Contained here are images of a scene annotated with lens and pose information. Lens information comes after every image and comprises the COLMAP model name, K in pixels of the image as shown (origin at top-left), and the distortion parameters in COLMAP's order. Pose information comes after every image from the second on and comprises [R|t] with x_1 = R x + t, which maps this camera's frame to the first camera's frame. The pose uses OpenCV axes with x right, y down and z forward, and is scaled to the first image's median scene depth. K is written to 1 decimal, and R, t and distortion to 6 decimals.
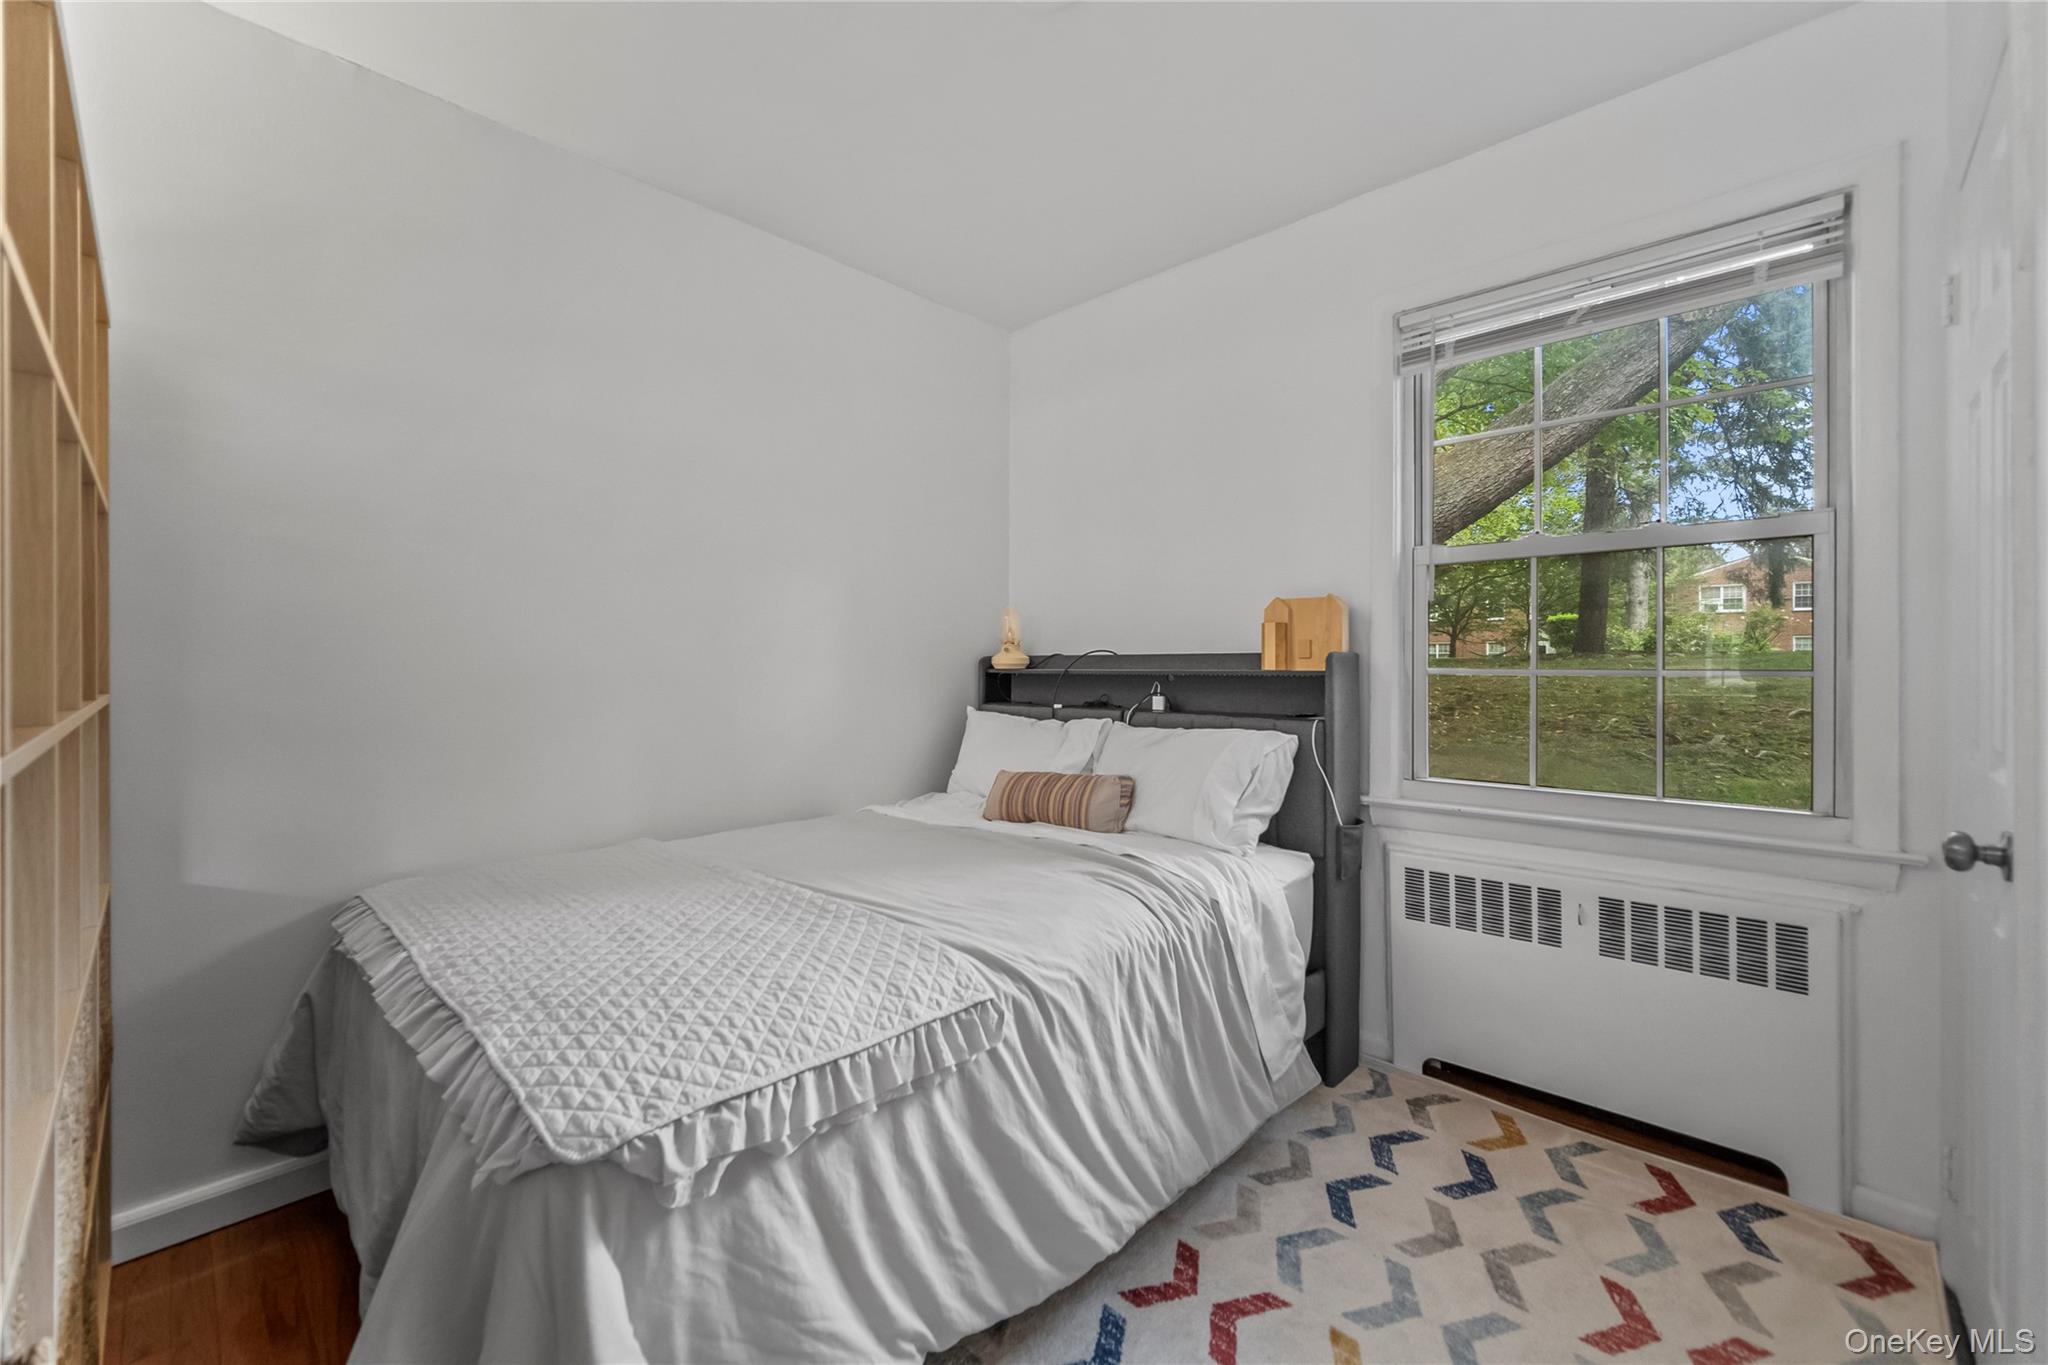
lens RADIAL K [[817.3, 0, 1019.6], [0, 817.3, 679.9], [0, 0, 1]] dist [0.000391, 0.000010]
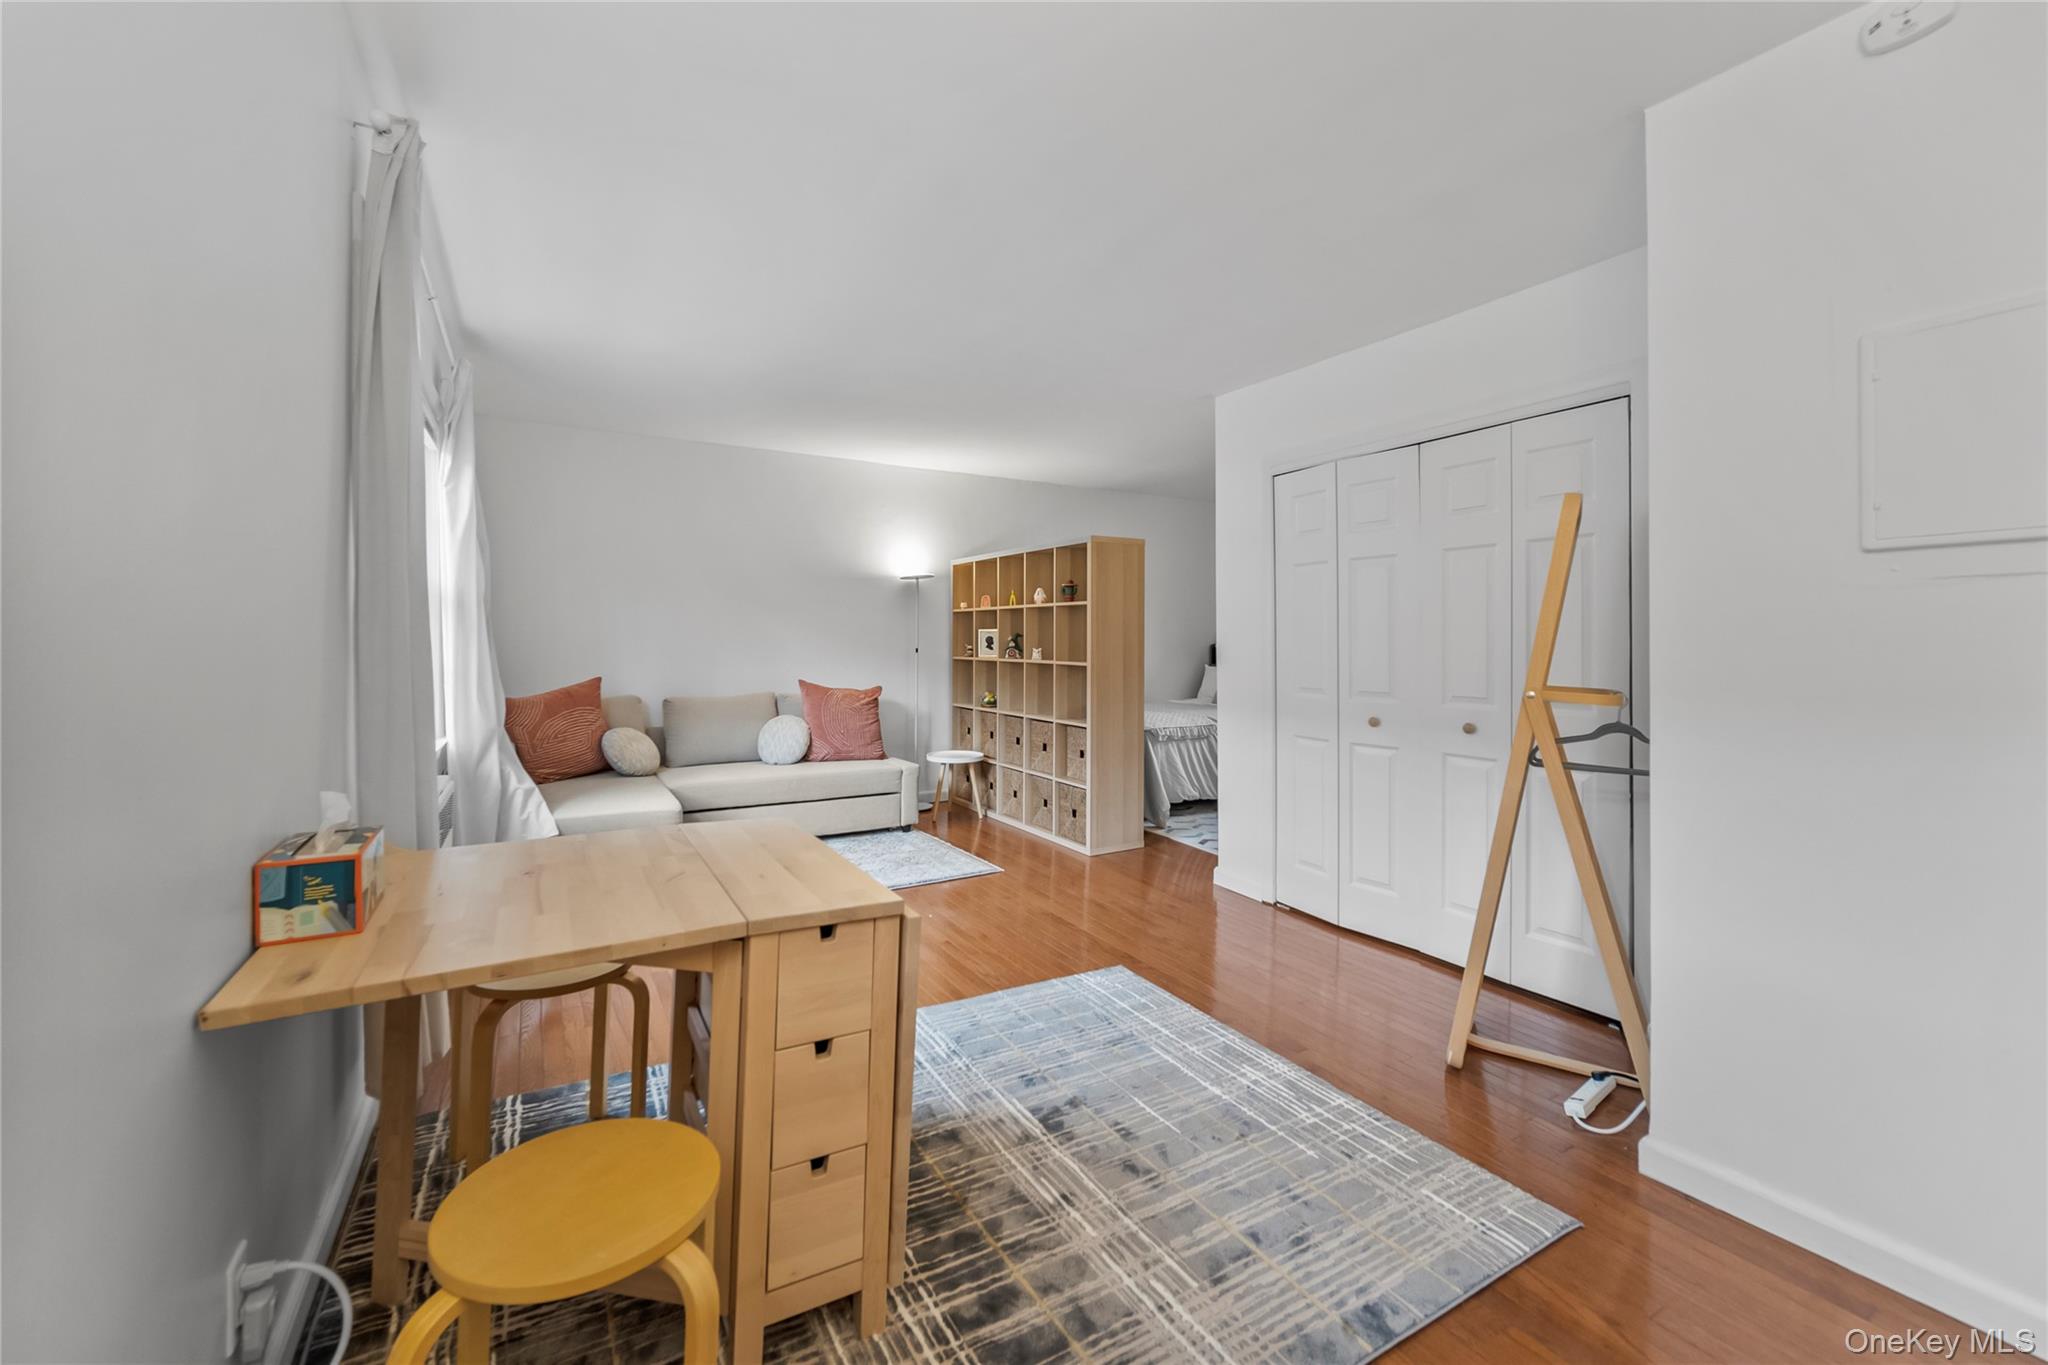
lens RADIAL K [[826.0, 0, 1025.4], [0, 826.0, 633.8], [0, 0, 1]] dist [0.000031, 0.000014]
pose [[0.965202, -0.004793, -0.261460, 0.092124], [-0.001335, 0.999729, -0.023252, -0.002340], [0.261501, 0.022792, 0.964934, -2.184384]]
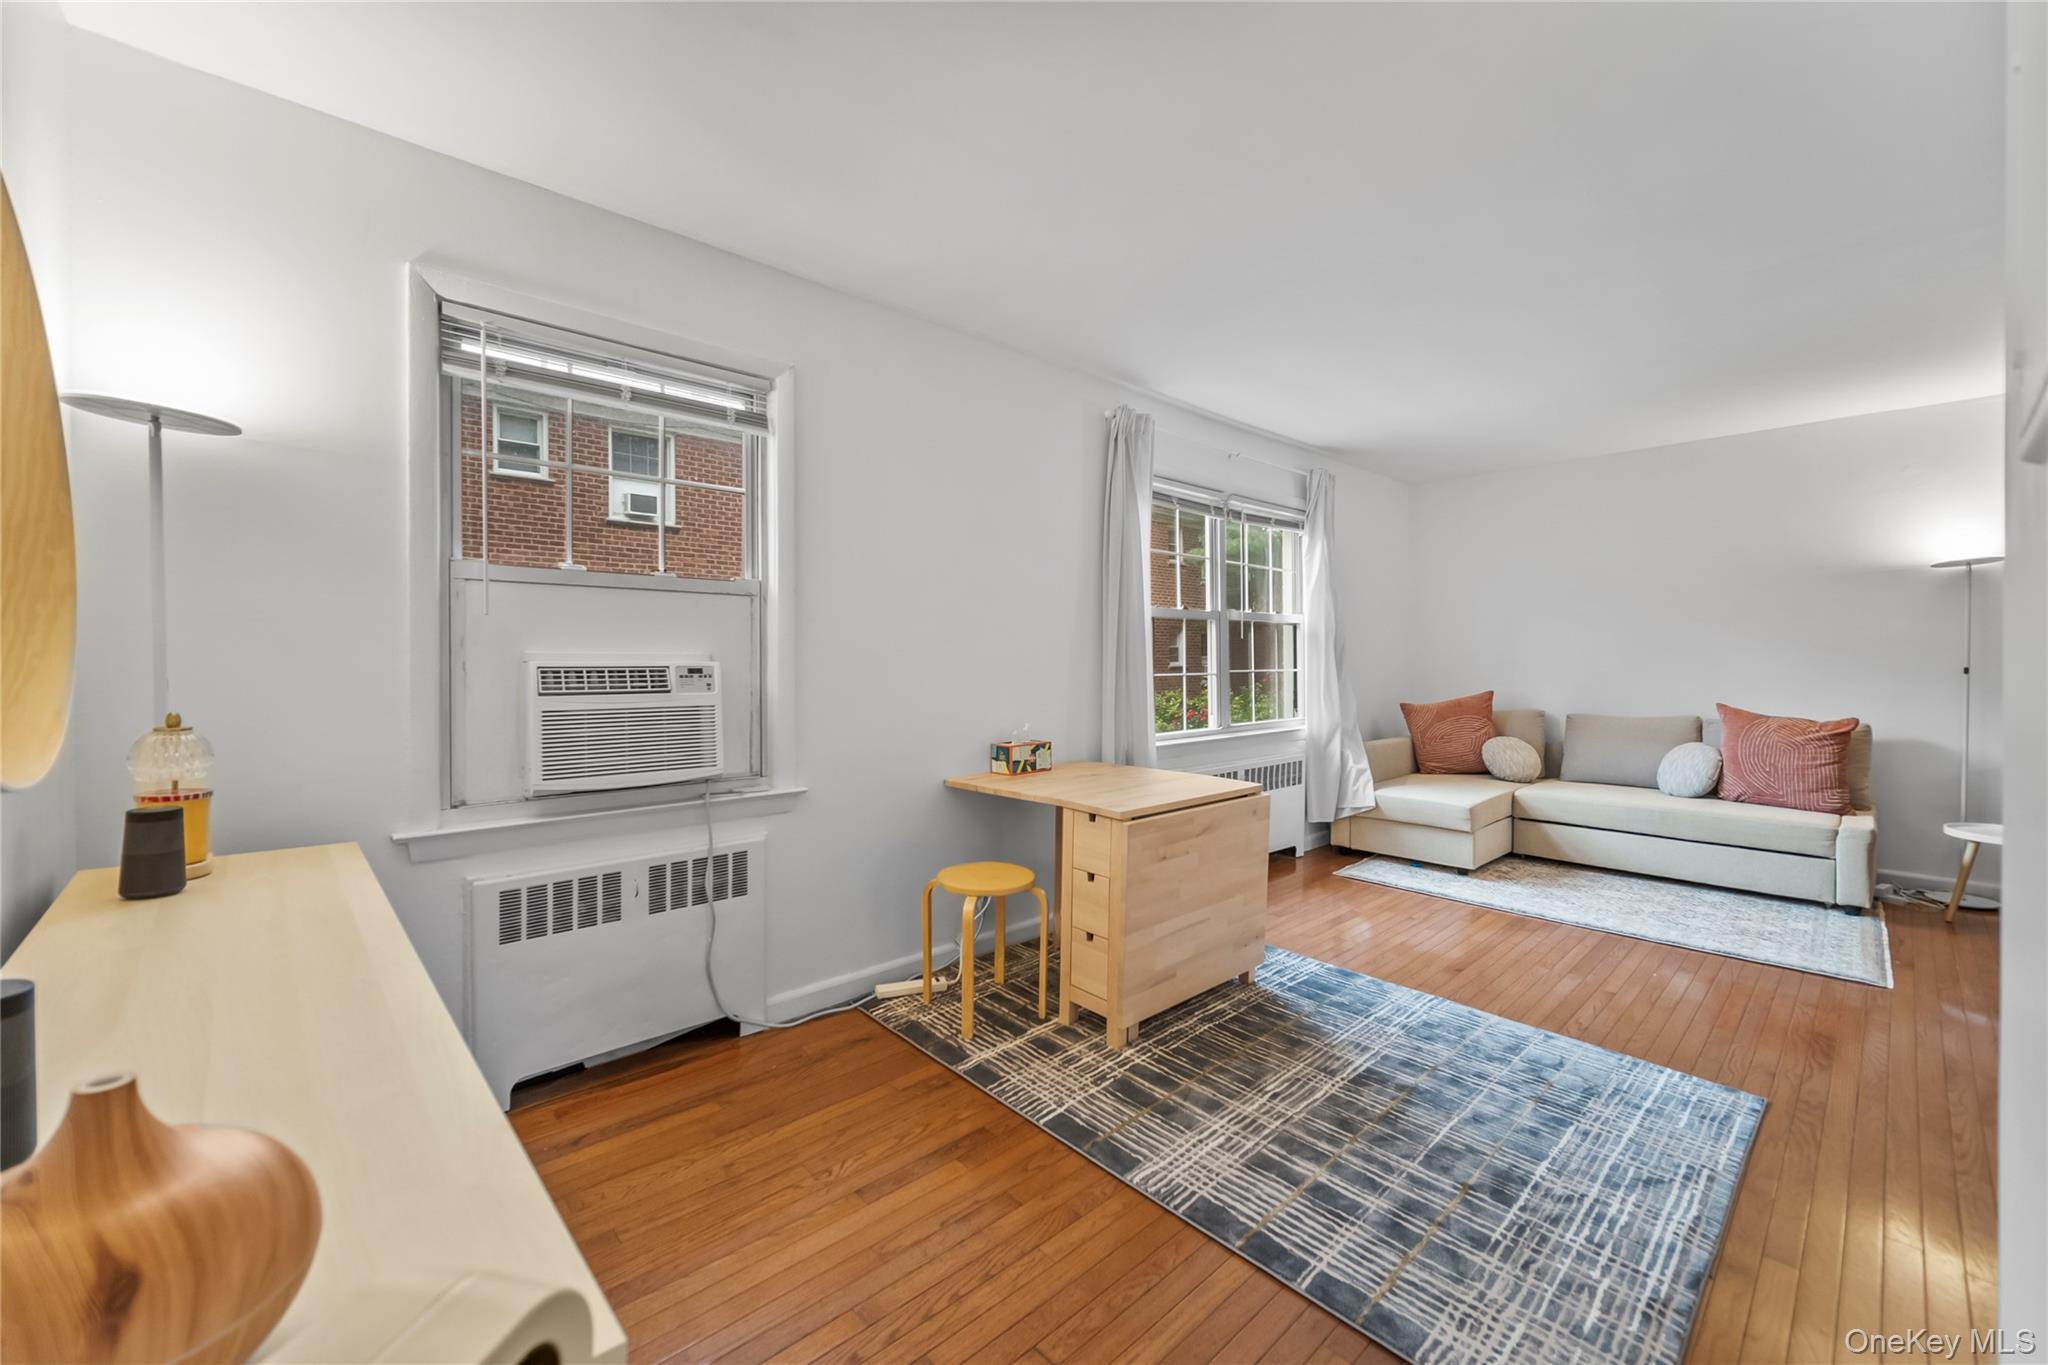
lens RADIAL K [[811.4, 0, 1020.4], [0, 811.4, 660.8], [0, 0, 1]] dist [-0.008837, -0.000011]
pose [[-0.058651, -0.002045, -0.998276, 0.980037], [-0.007330, 0.999972, -0.001618, -0.013626], [0.998252, 0.007222, -0.058664, -1.633183]]
